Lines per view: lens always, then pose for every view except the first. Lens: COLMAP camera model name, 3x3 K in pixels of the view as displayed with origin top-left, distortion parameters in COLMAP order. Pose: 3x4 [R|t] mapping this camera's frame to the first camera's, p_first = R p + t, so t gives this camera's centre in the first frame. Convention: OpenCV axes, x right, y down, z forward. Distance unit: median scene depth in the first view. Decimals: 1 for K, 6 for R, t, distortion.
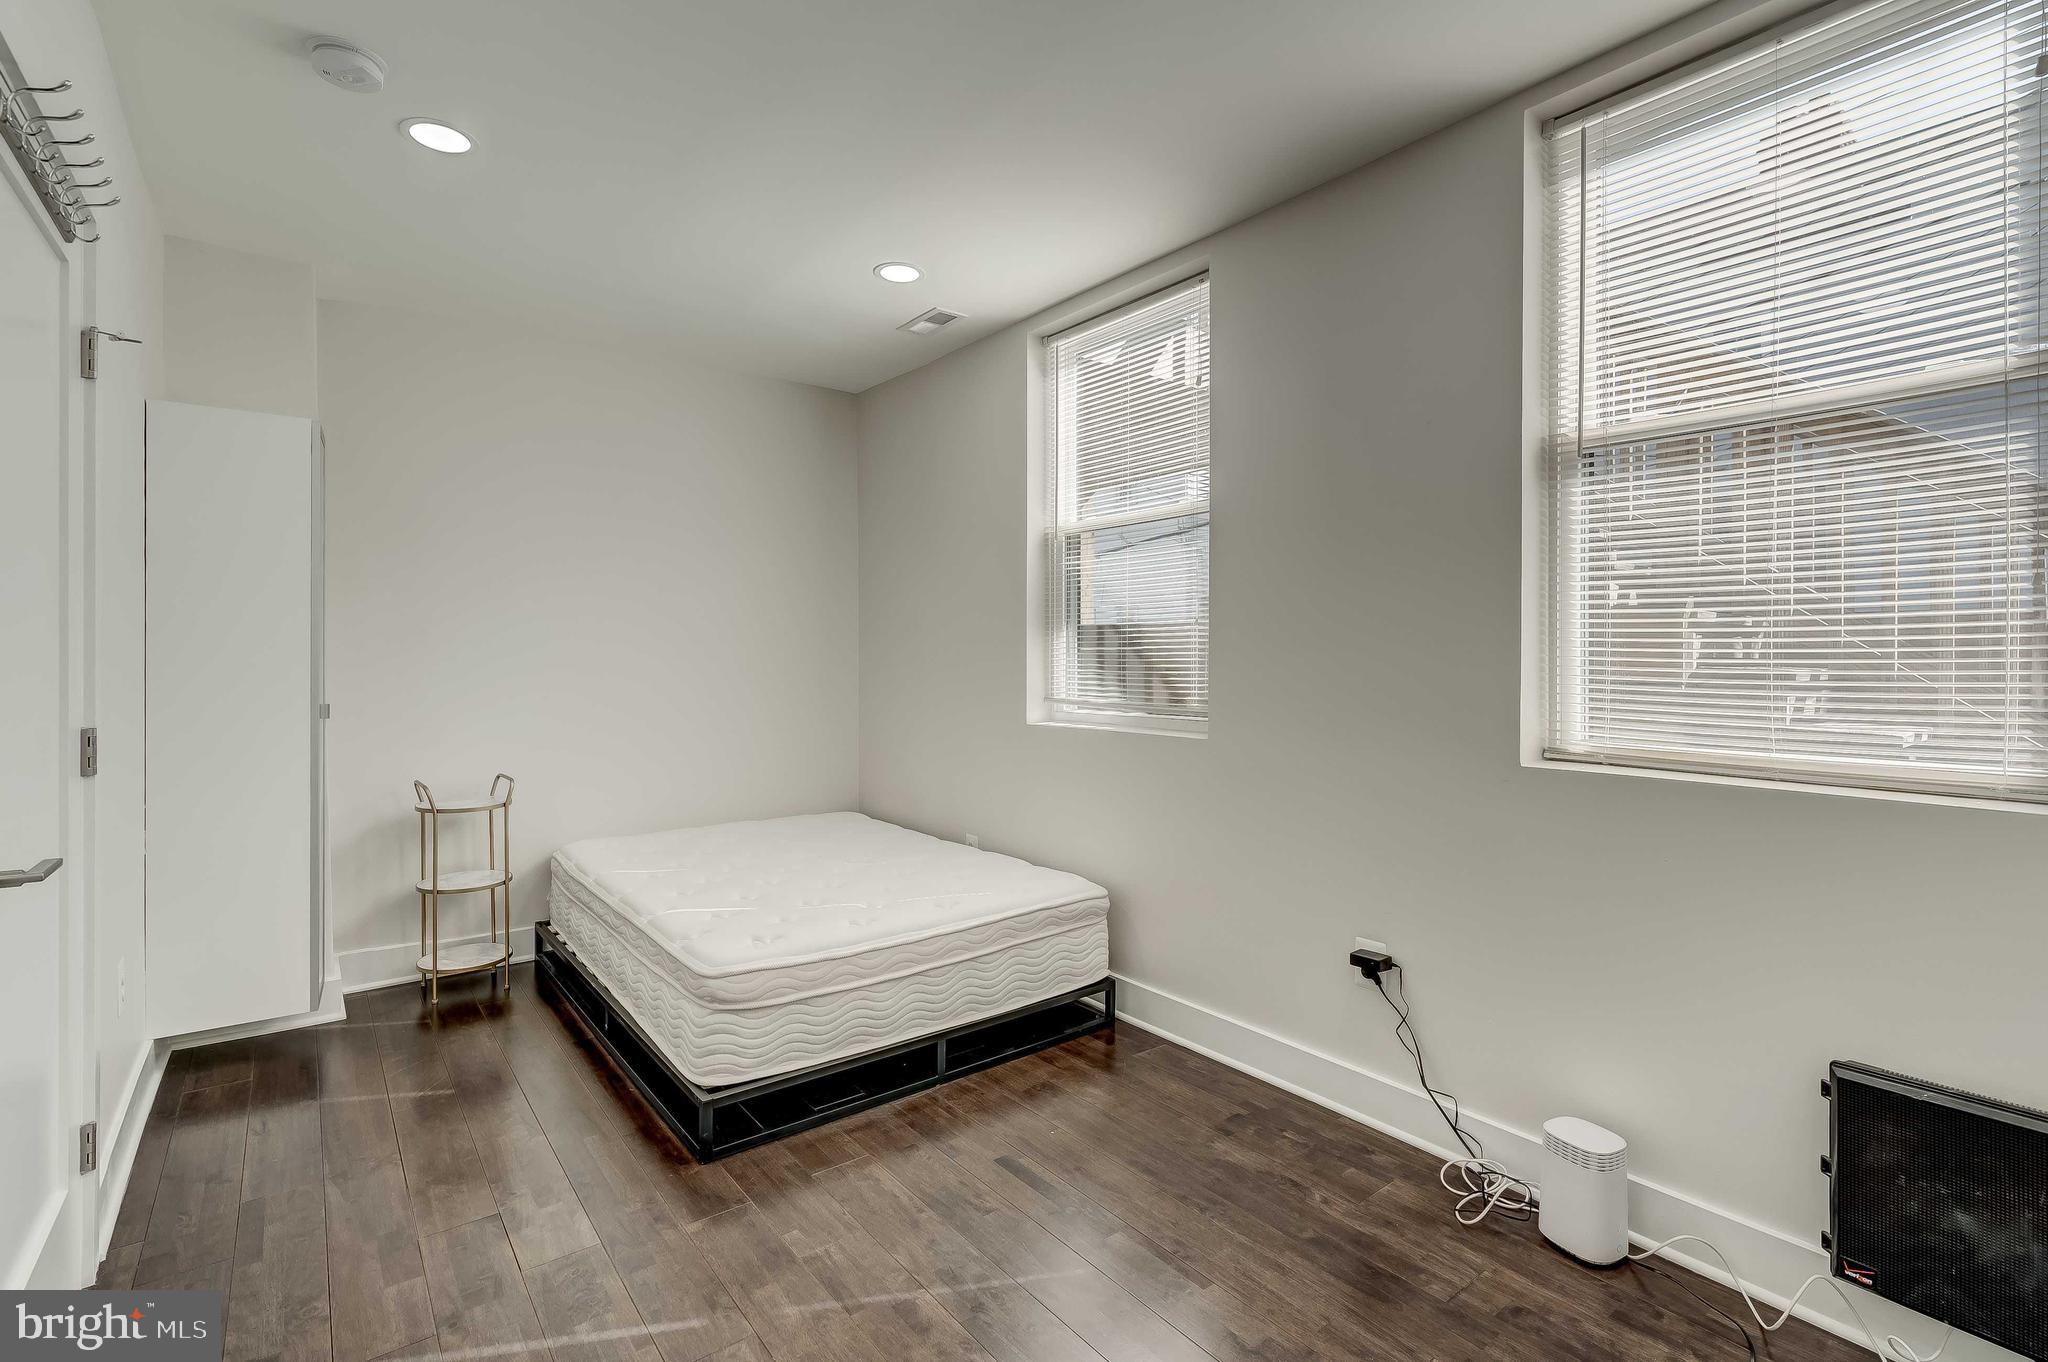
lens RADIAL K [[930.2, 0, 1019.4], [0, 930.2, 662.4], [0, 0, 1]] dist [0.000401, 0.000346]
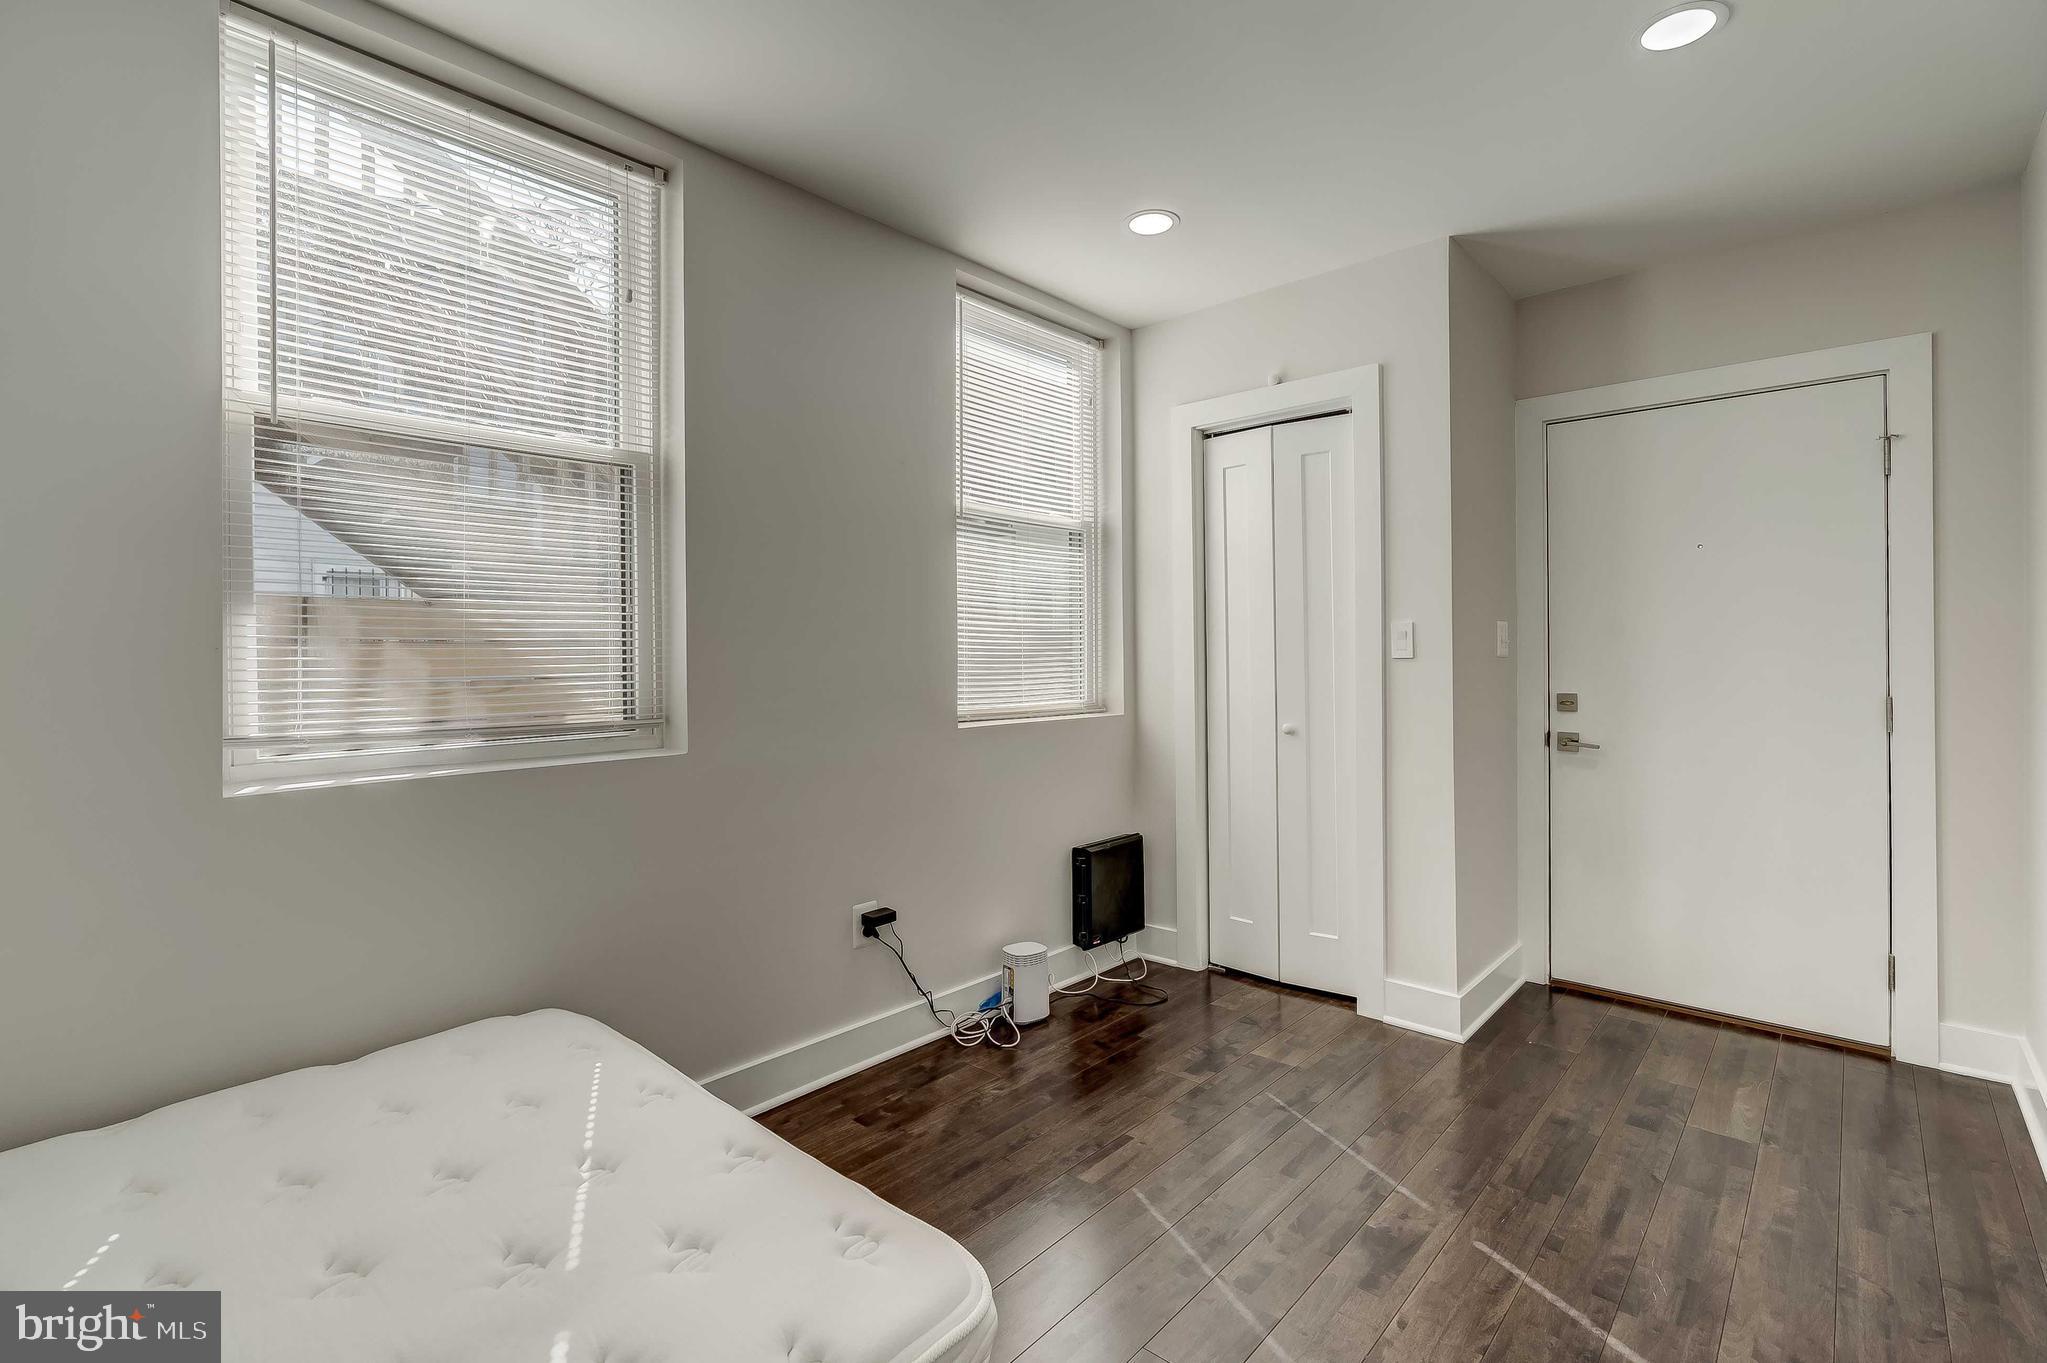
lens RADIAL K [[948.8, 0, 1029.0], [0, 948.8, 651.3], [0, 0, 1]] dist [-0.002194, 0.000801]
pose [[-0.186194, 0.005023, 0.982500, -0.775336], [0.012250, 0.999921, -0.002791, -0.000936], [-0.982437, 0.011516, -0.186241, 0.995041]]
